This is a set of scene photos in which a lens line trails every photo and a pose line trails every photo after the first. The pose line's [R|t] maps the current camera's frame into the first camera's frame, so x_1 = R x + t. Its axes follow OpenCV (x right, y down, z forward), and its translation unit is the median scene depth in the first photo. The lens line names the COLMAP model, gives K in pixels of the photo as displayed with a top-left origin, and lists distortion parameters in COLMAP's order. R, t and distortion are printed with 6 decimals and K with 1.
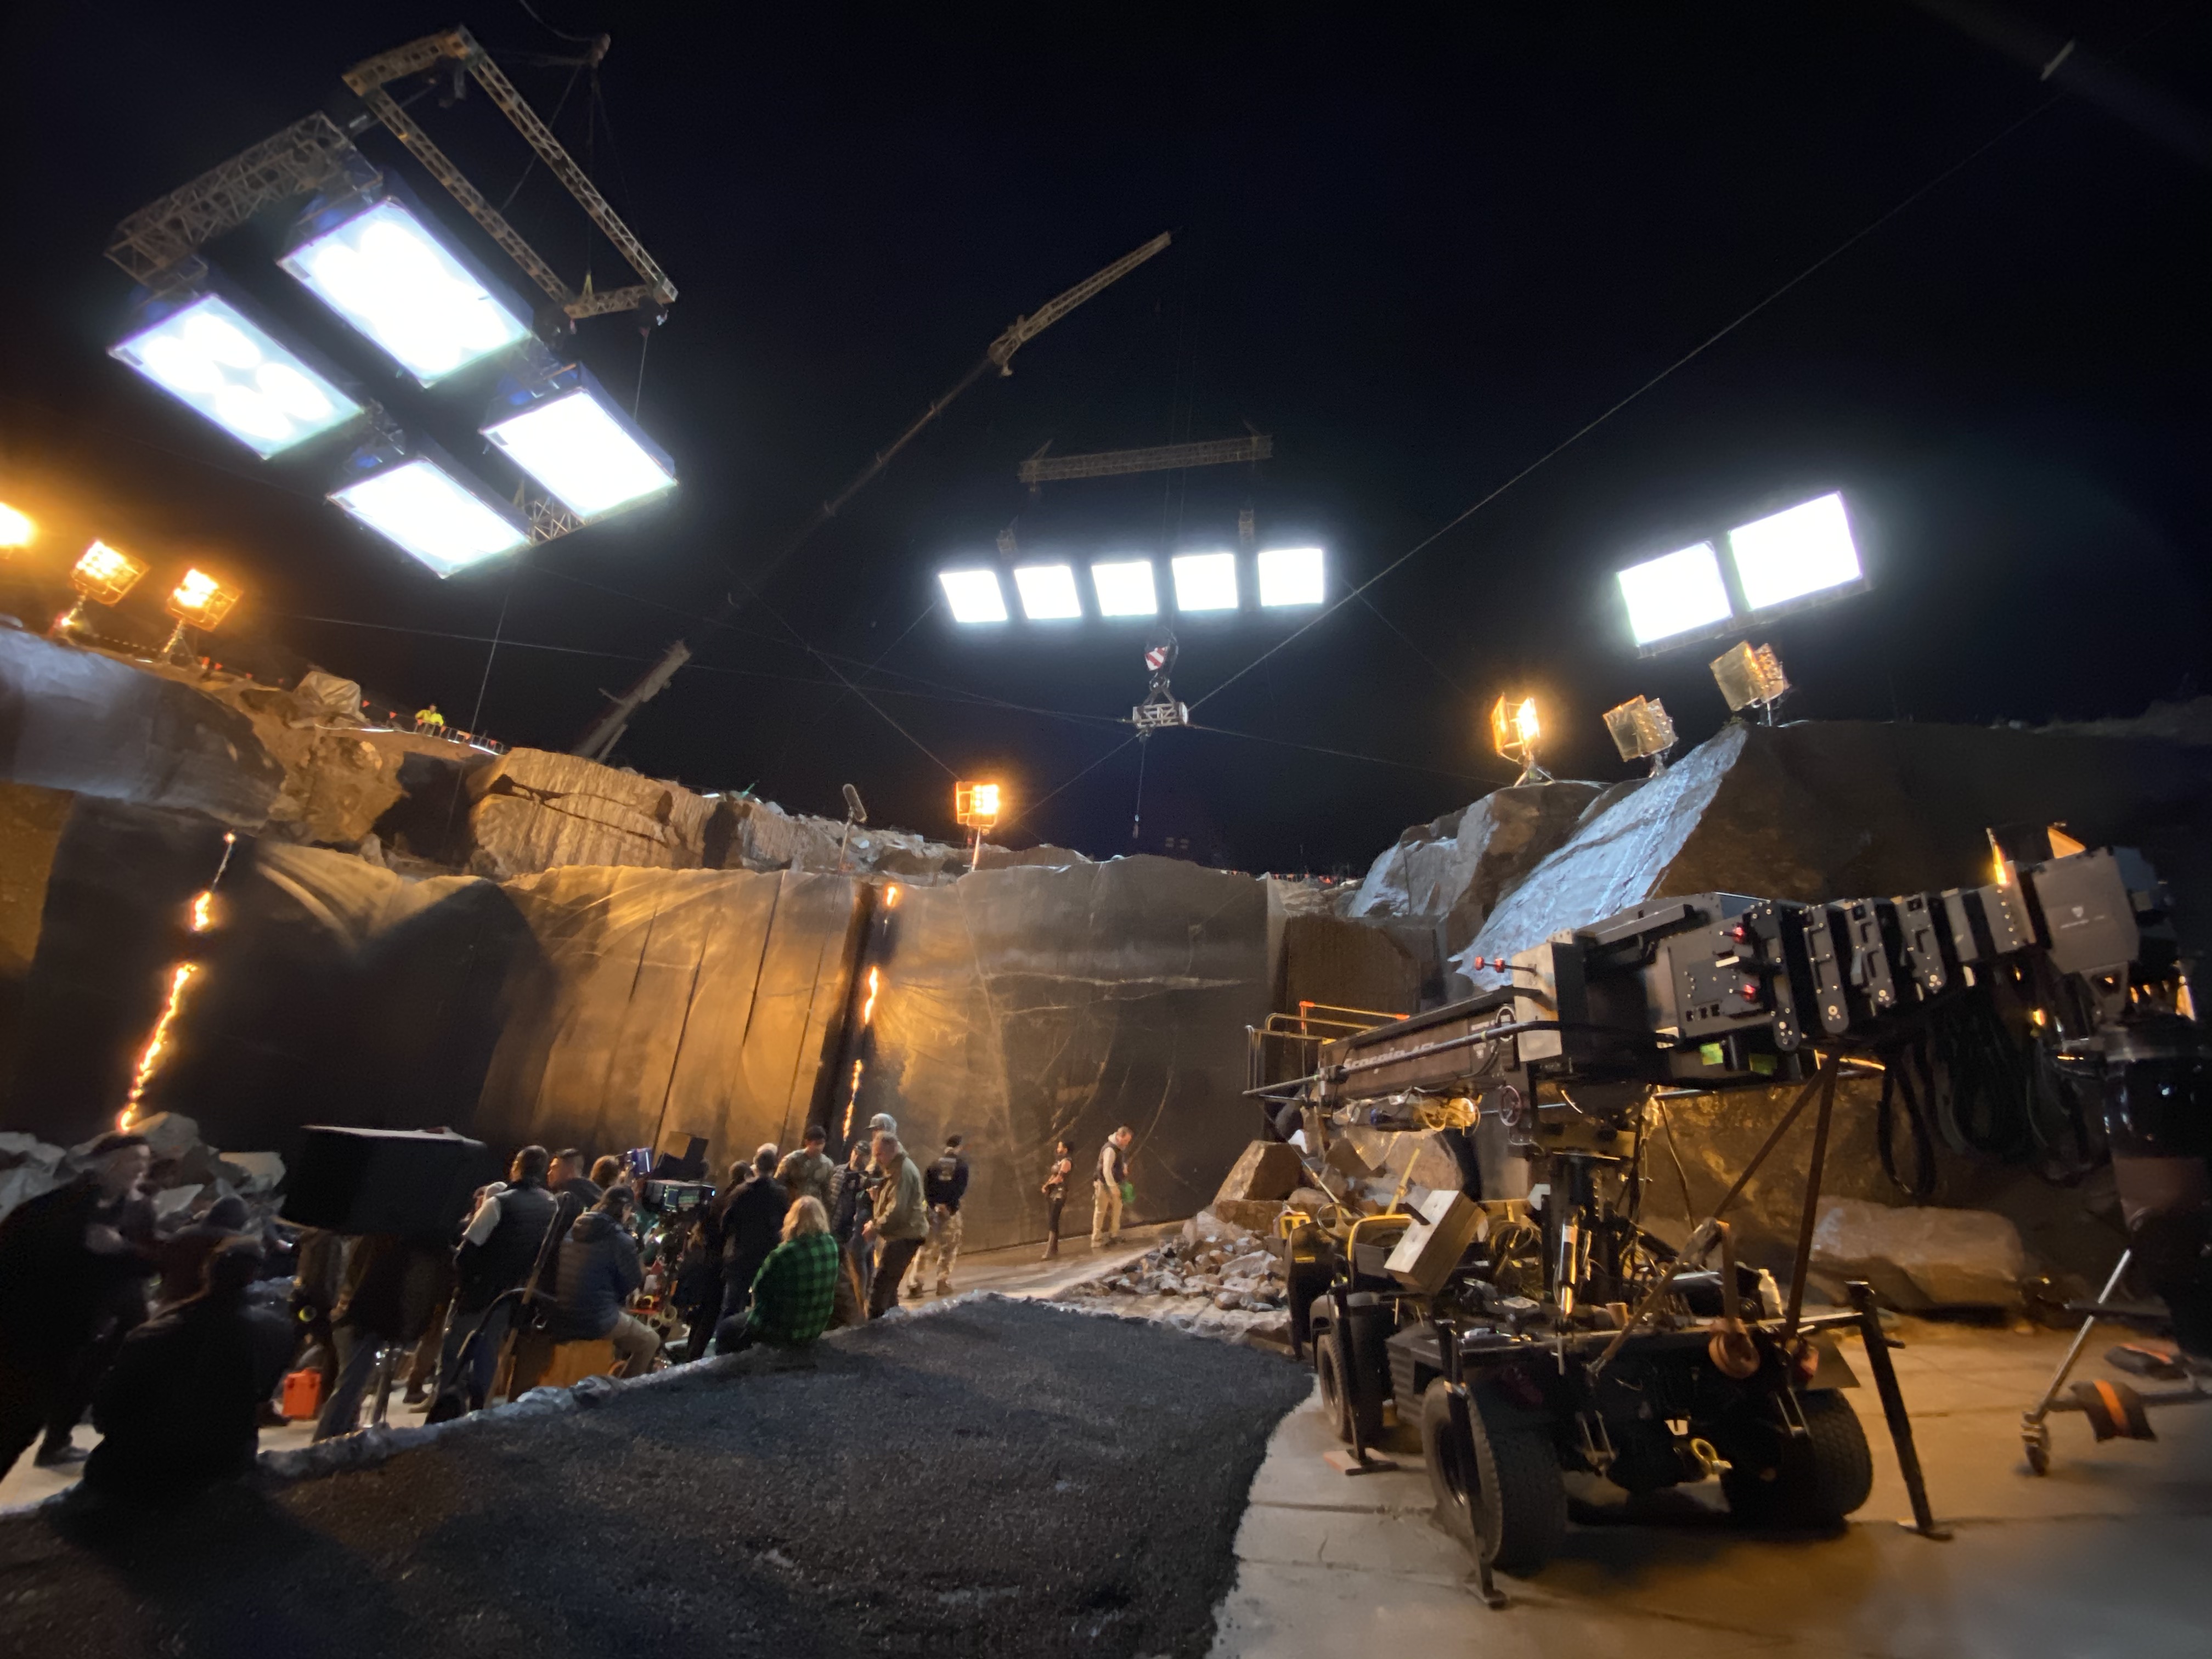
lens RADIAL K [[890.1, 0, 1112.4], [0, 890.1, 834.5], [0, 0, 1]] dist [0.007759, -0.014300]
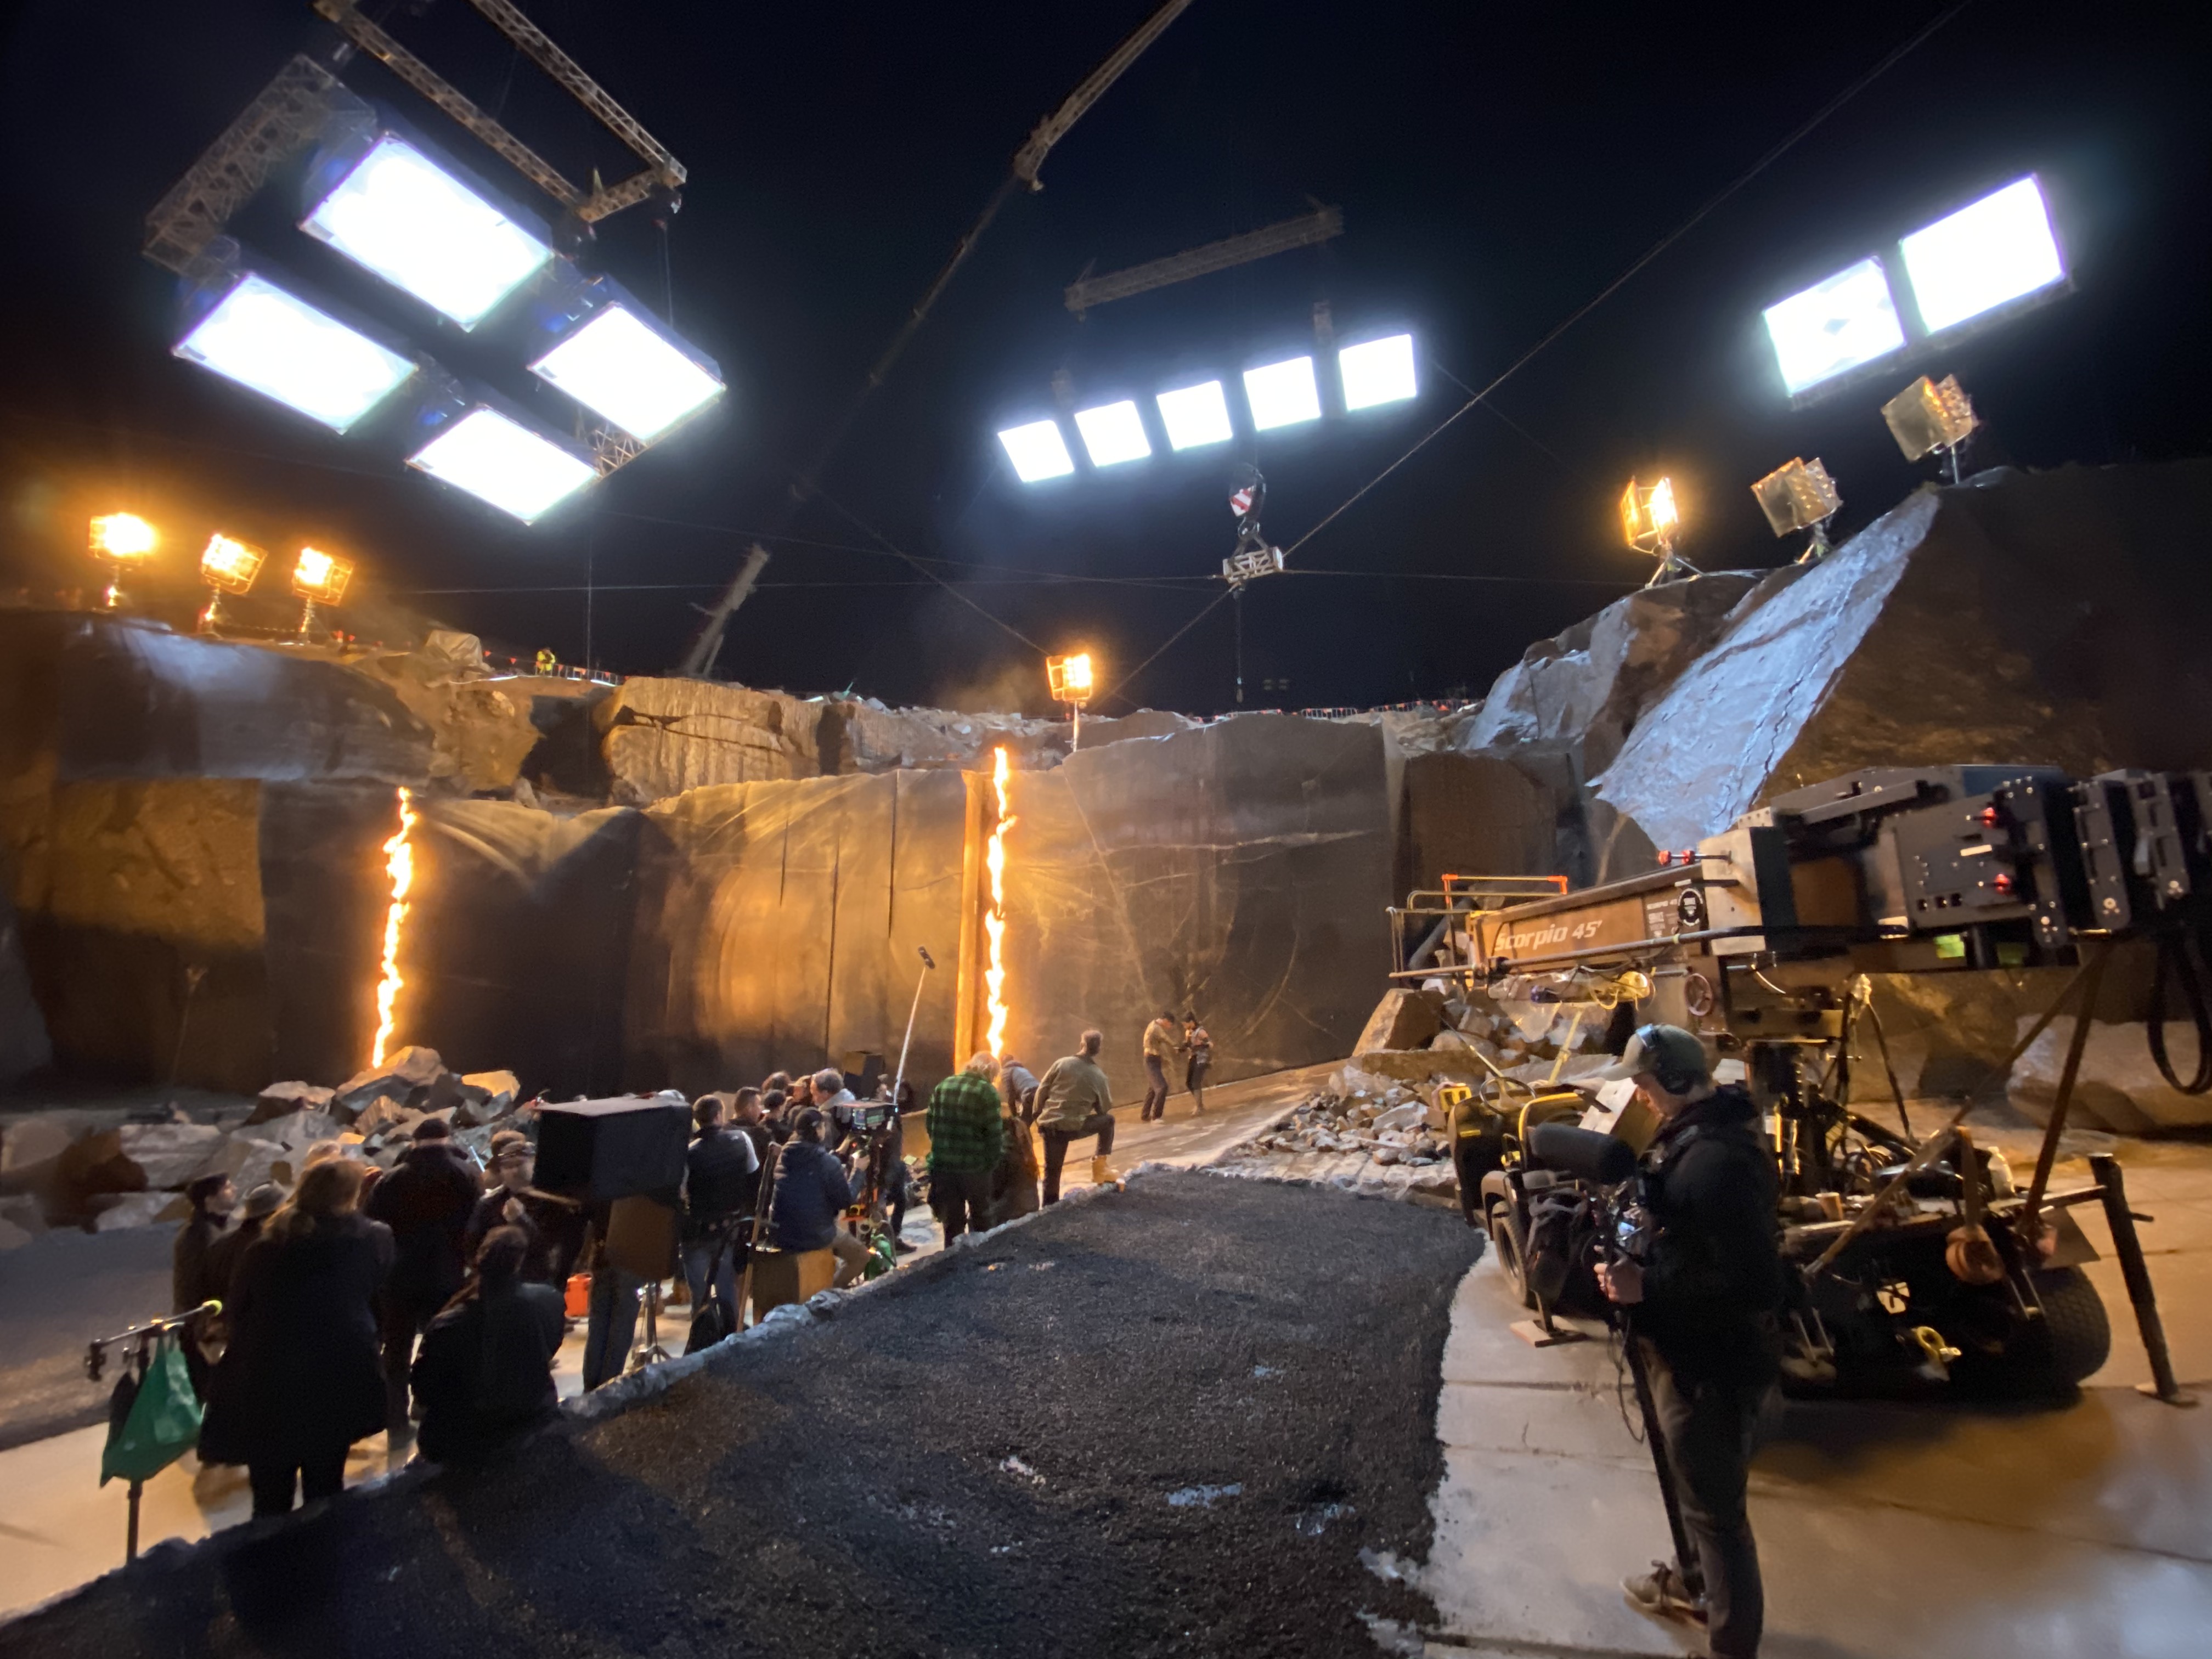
lens RADIAL K [[890.1, 0, 1115.1], [0, 890.1, 834.1], [0, 0, 1]] dist [0.007759, -0.014300]
pose [[0.986835, -0.107681, -0.120671, -0.007697], [0.126364, 0.979036, 0.159750, -0.023082], [0.100939, -0.172896, 0.979754, 0.011987]]
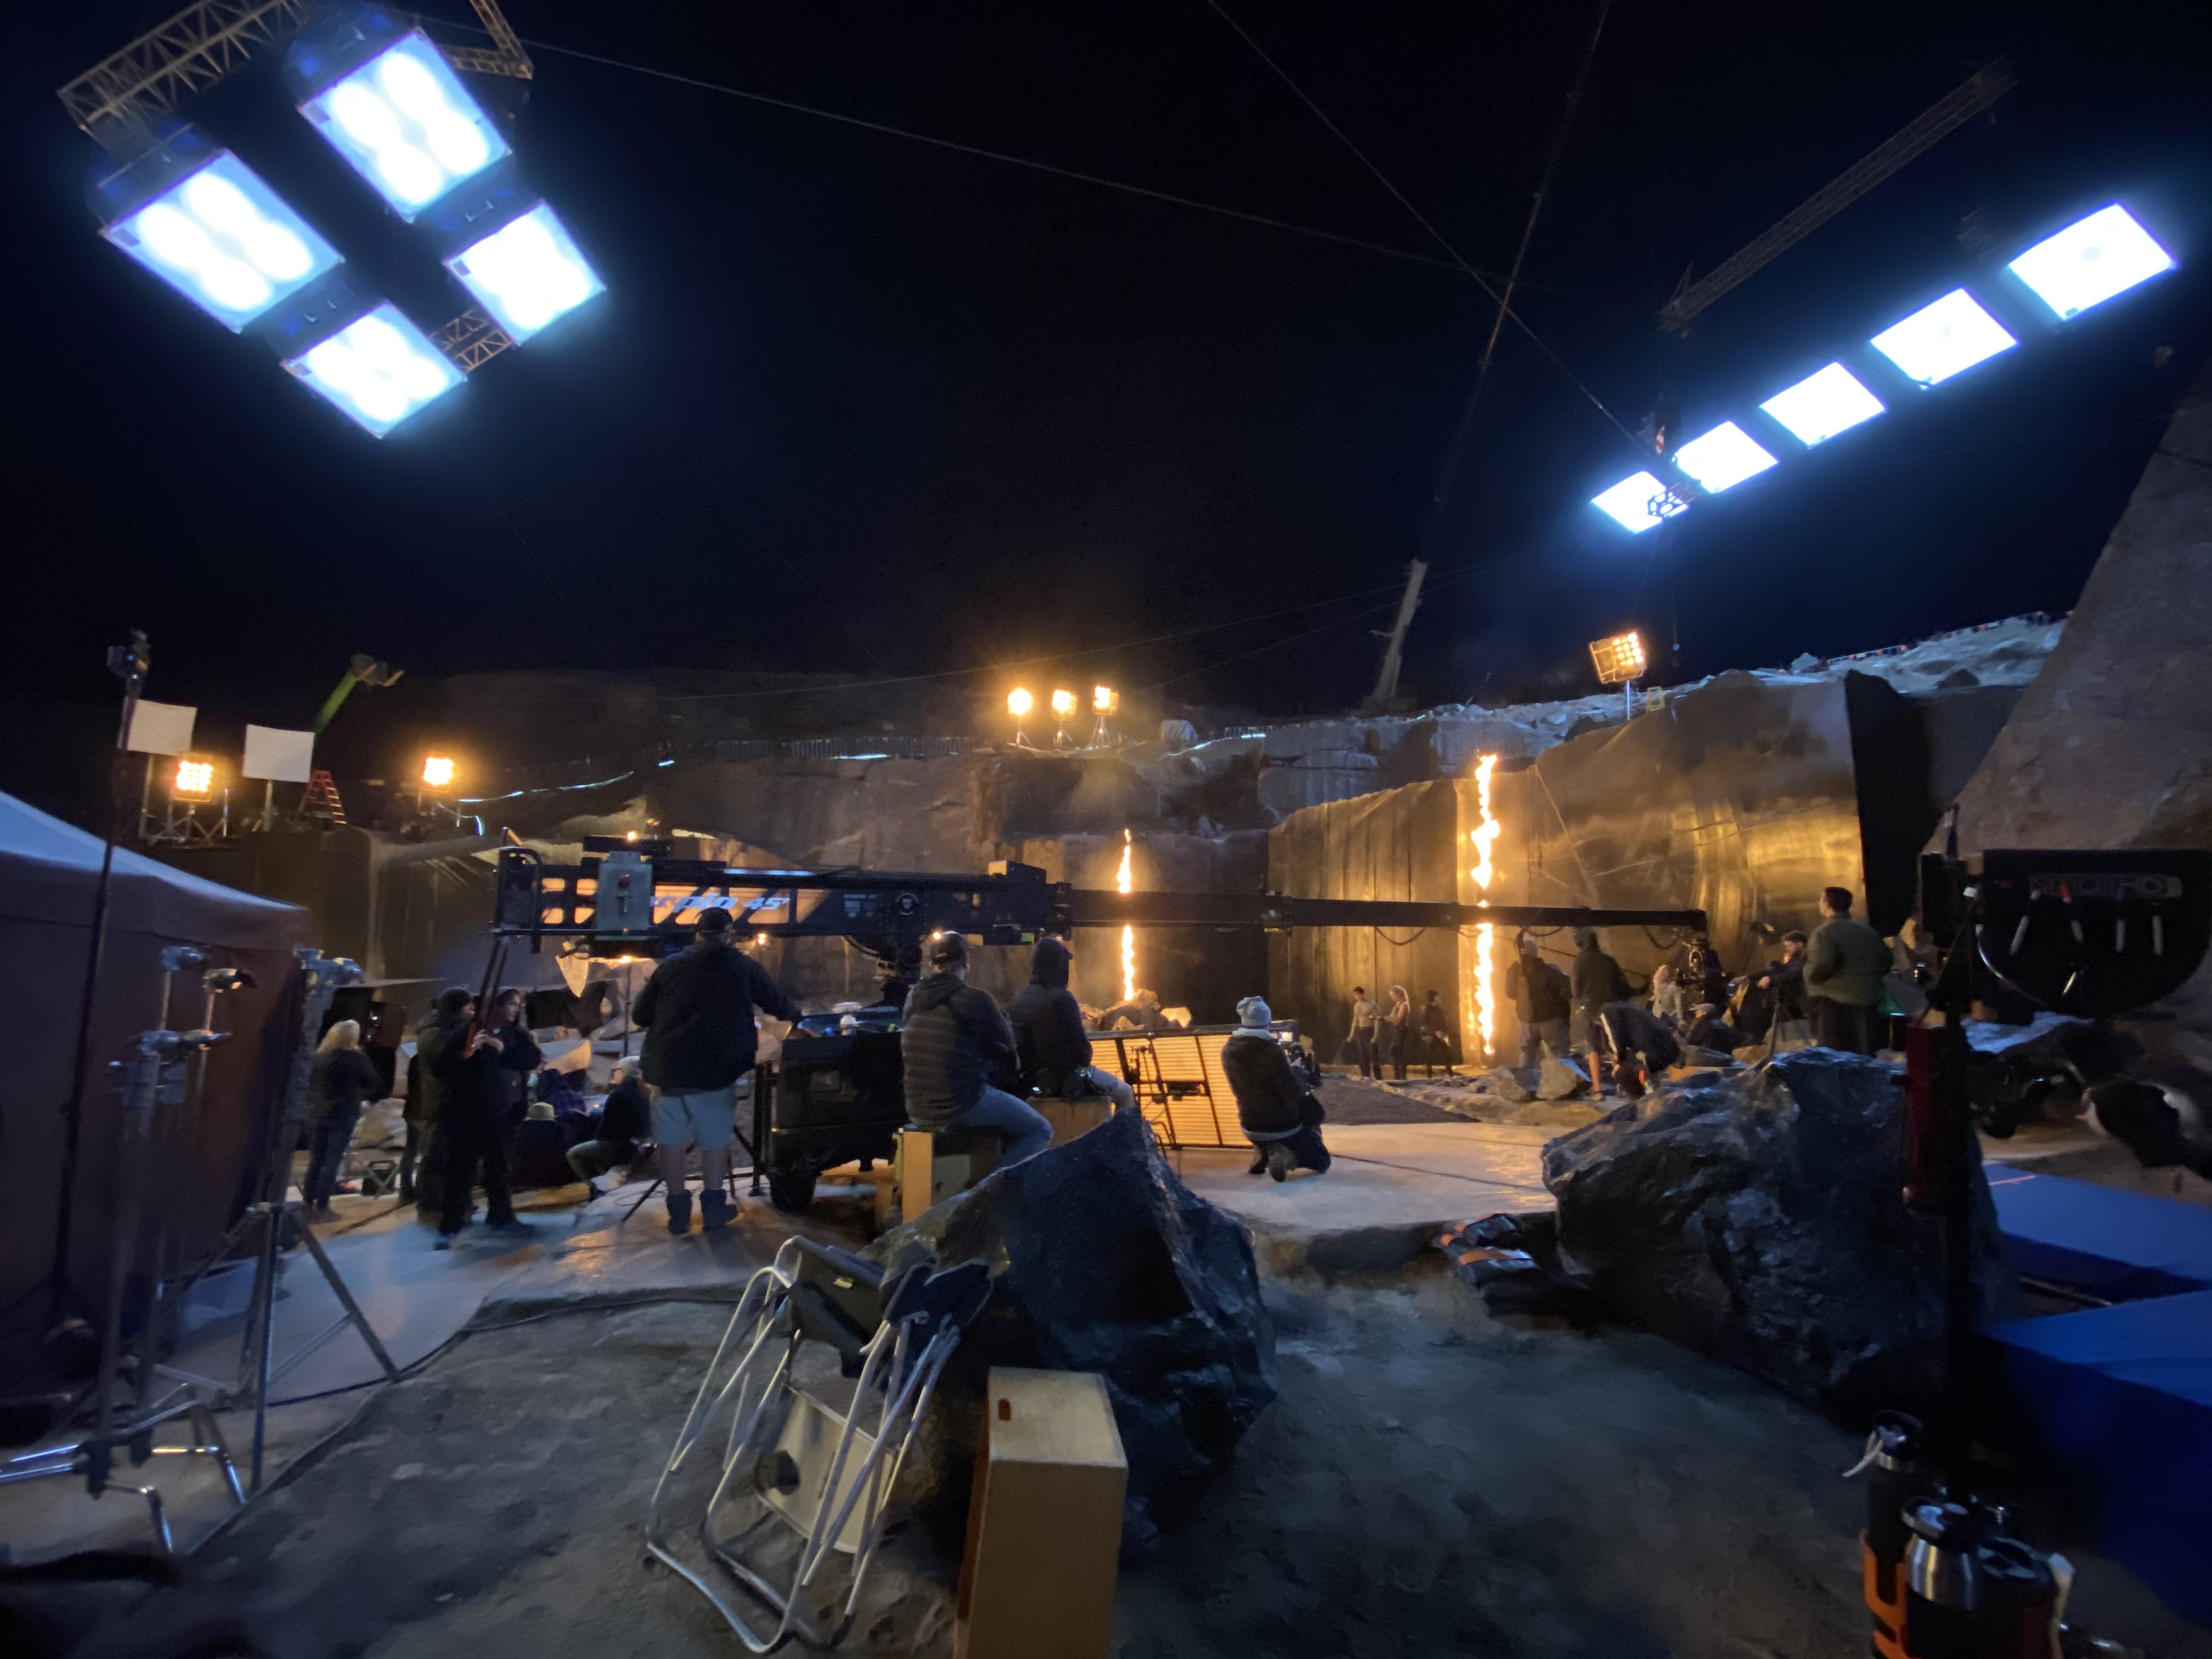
lens RADIAL K [[890.1, 0, 1110.9], [0, 890.1, 829.9], [0, 0, 1]] dist [0.007759, -0.014300]
pose [[0.559298, -0.180231, -0.809137, 0.488921], [0.287194, 0.957758, -0.014820, -0.000809], [0.777628, -0.224091, 0.587433, -0.082447]]
